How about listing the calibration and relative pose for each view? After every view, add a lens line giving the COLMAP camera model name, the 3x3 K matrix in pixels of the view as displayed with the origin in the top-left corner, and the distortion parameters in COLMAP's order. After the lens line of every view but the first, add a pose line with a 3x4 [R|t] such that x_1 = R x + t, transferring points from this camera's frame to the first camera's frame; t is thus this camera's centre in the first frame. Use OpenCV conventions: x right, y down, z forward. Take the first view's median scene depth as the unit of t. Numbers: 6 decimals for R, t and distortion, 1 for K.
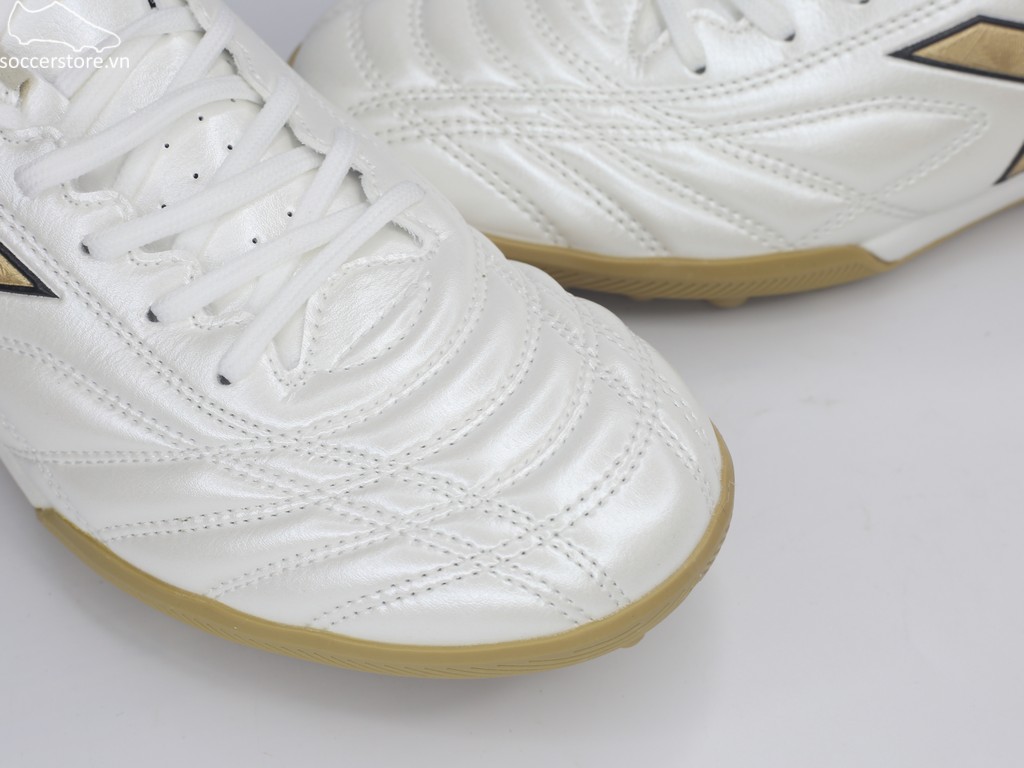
lens RADIAL K [[1852.3, 0, 516.0], [0, 1852.3, 372.8], [0, 0, 1]] dist [-0.111254, 0.000000]
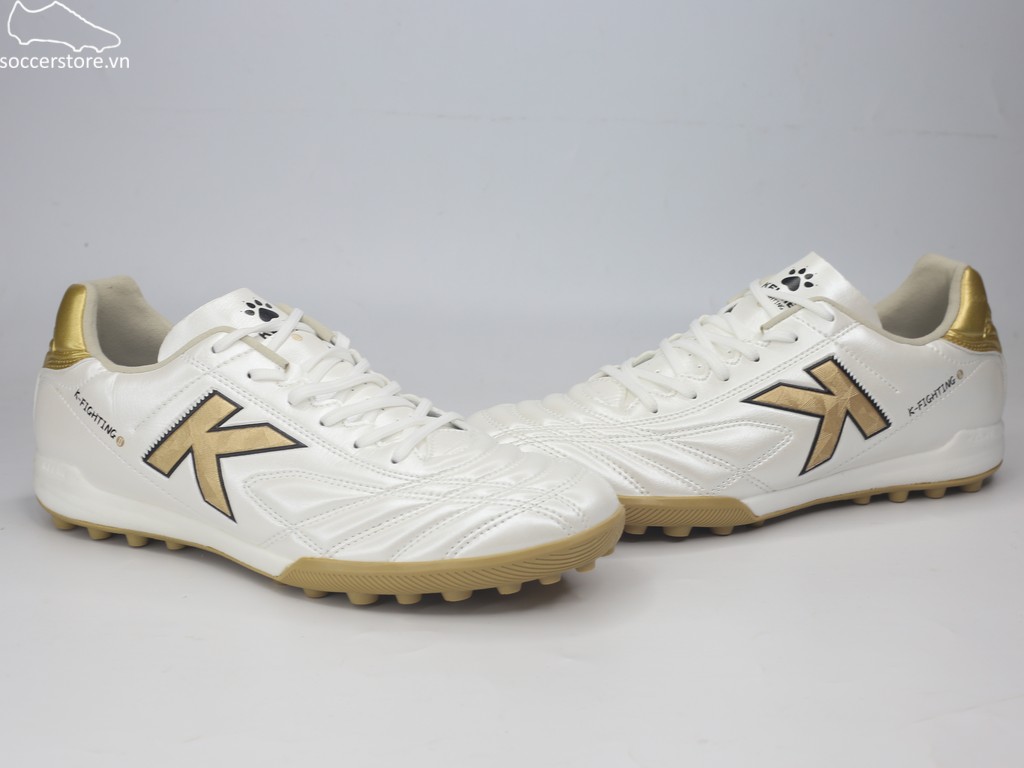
lens RADIAL K [[1852.3, 0, 517.2], [0, 1852.3, 379.8], [0, 0, 1]] dist [-0.111254, 0.000000]
pose [[0.992912, -0.026141, 0.115941, -0.301124], [0.088578, 0.813182, -0.575230, 1.010194], [-0.079244, 0.581422, 0.809734, -0.726029]]
